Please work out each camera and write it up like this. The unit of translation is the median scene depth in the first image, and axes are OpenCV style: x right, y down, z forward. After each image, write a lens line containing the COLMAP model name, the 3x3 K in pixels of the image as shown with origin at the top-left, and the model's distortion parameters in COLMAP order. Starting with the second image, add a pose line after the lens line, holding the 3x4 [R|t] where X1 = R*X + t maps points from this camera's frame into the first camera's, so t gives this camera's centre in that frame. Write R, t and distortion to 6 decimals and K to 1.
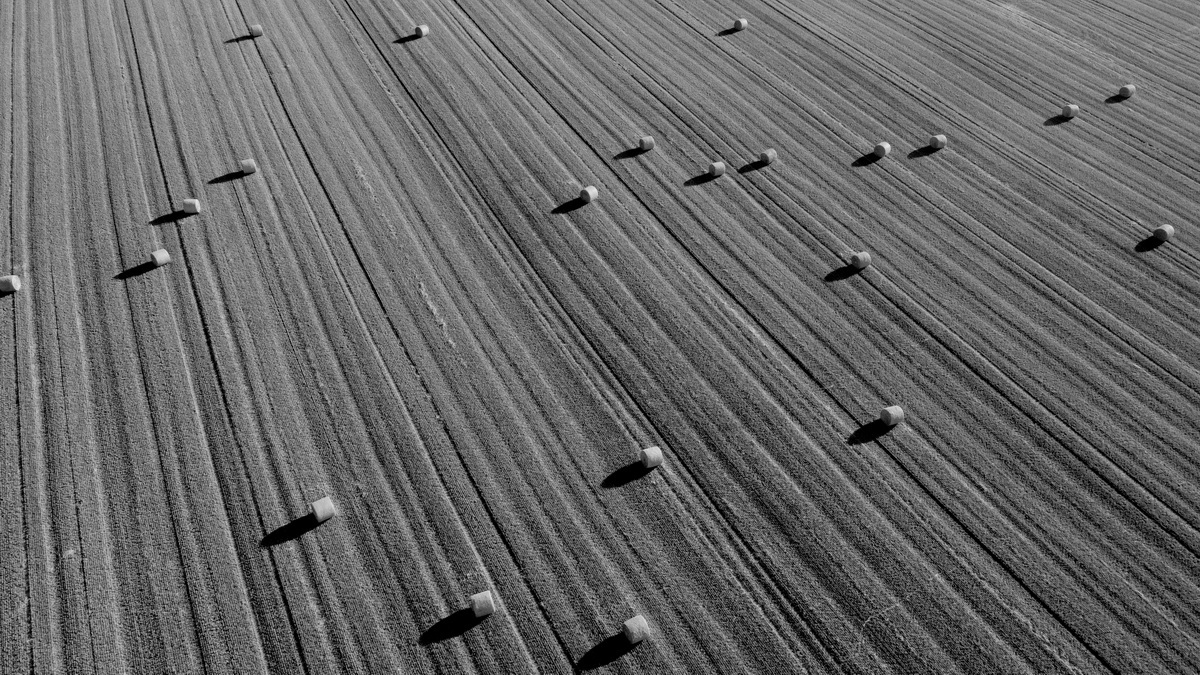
lens RADIAL K [[912.5, 0, 595.9], [0, 912.5, 333.6], [0, 0, 1]] dist [0.000938, -0.012336]
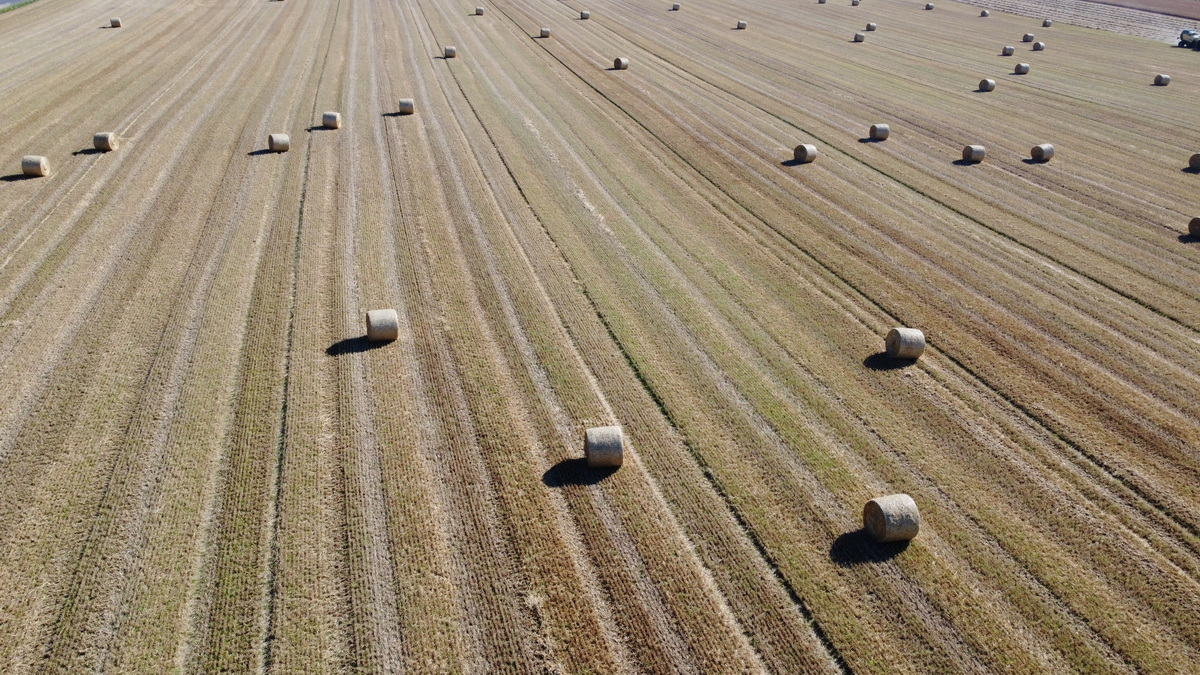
lens RADIAL K [[912.5, 0, 595.9], [0, 912.5, 333.6], [0, 0, 1]] dist [0.000938, -0.012336]
pose [[0.976517, 0.113413, -0.183171, -0.022545], [-0.162702, 0.945532, -0.281954, 0.245632], [0.141216, 0.305135, 0.941780, 0.286416]]
